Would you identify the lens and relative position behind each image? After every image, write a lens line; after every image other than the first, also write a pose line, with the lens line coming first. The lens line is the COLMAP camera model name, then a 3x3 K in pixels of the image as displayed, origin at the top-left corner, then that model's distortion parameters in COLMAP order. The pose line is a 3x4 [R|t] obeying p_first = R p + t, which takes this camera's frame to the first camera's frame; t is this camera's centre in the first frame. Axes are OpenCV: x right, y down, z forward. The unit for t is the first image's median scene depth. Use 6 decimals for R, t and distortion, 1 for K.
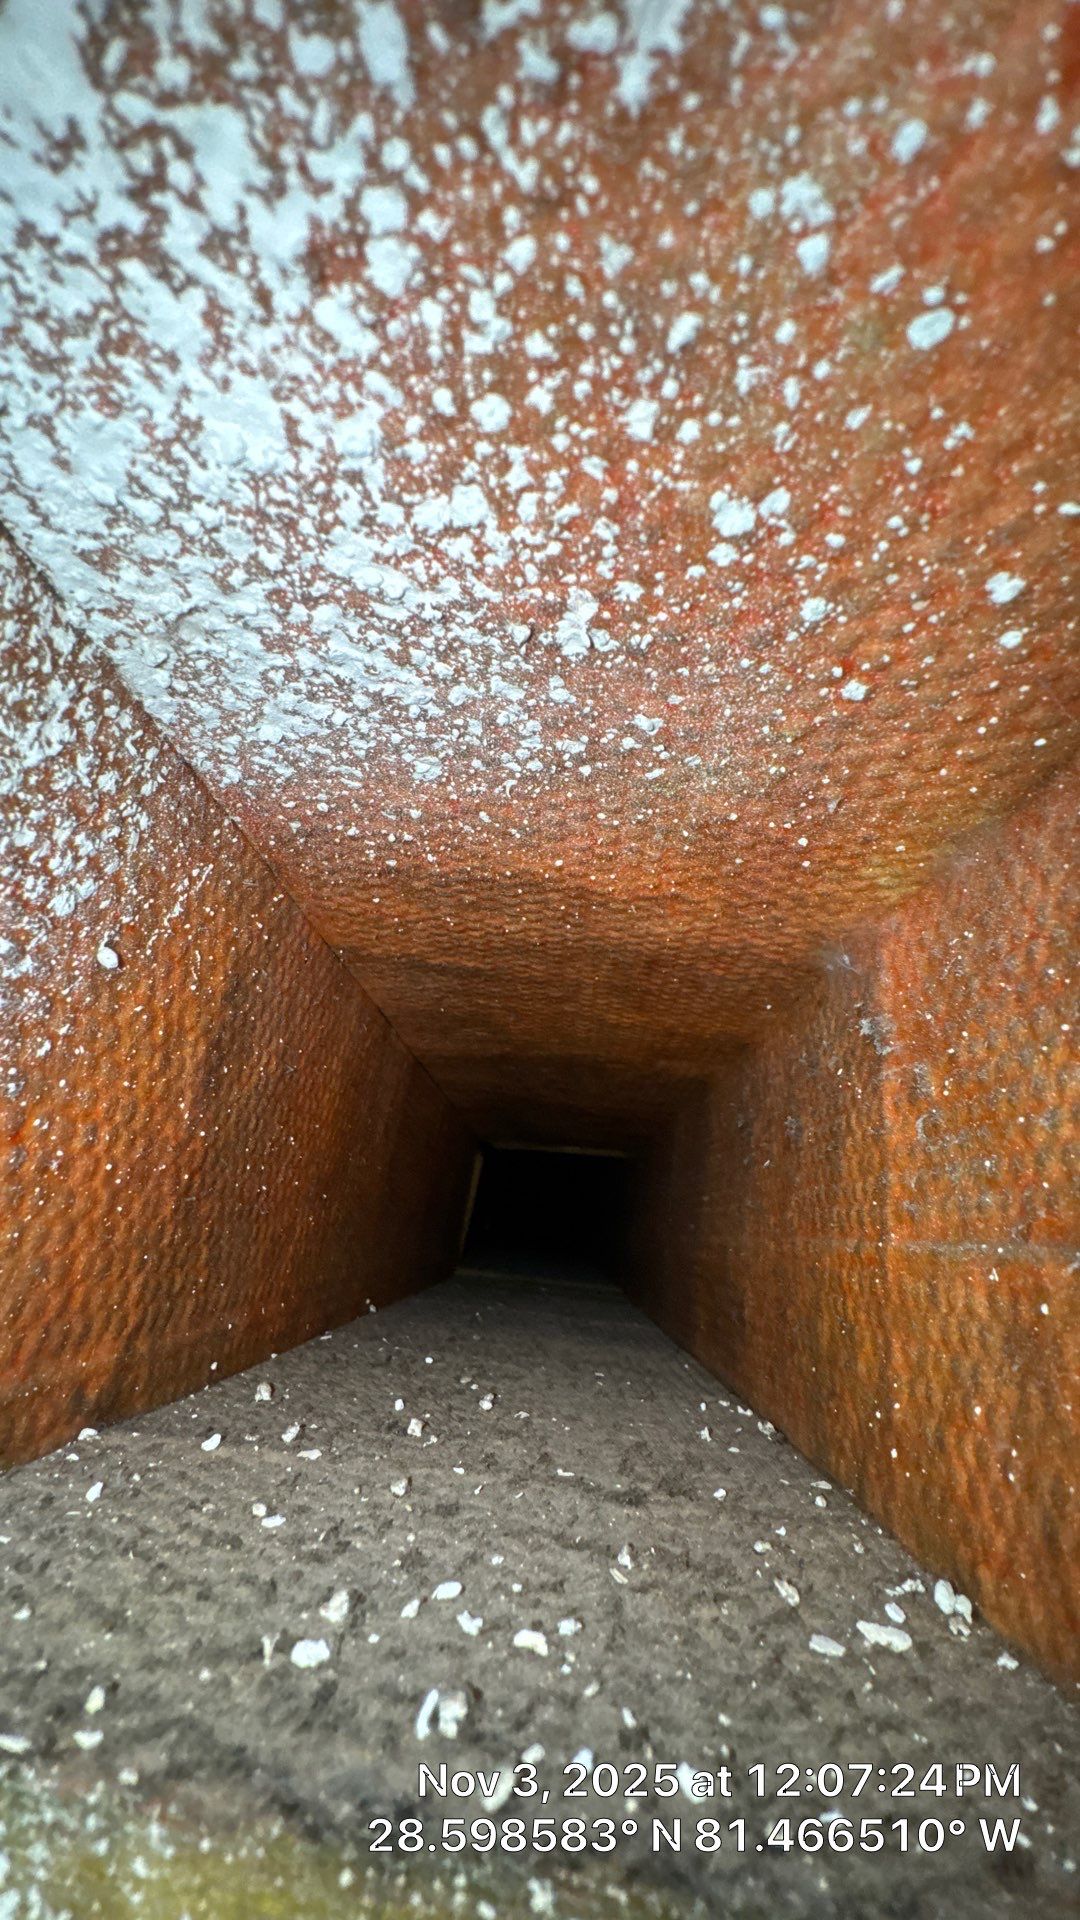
lens RADIAL K [[785.8, 0, 539.4], [0, 785.8, 911.2], [0, 0, 1]] dist [-0.011042, 0.000424]
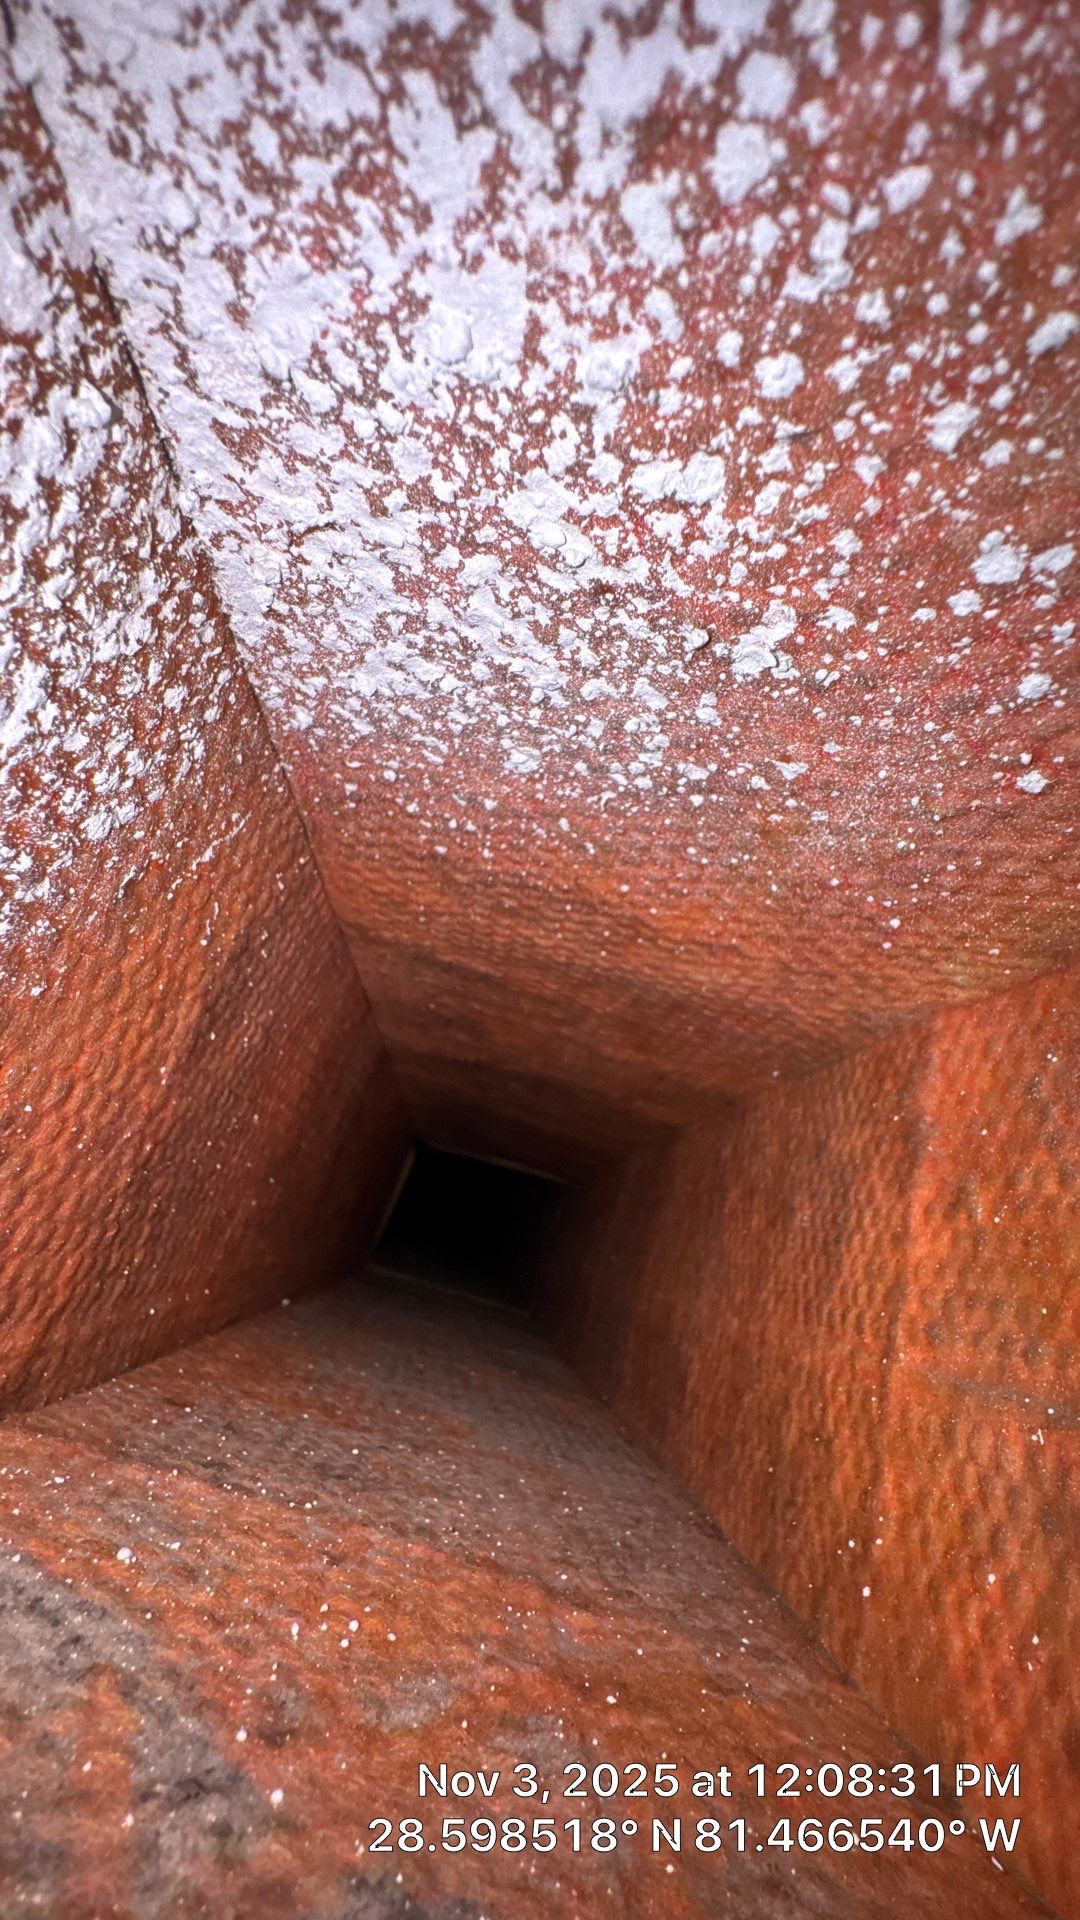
lens RADIAL K [[785.8, 0, 539.4], [0, 785.8, 911.2], [0, 0, 1]] dist [-0.011042, 0.000424]
pose [[0.977321, 0.204664, 0.054368, -0.186047], [-0.204502, 0.978828, -0.008587, -0.011121], [-0.054975, -0.002727, 0.998484, 0.135321]]
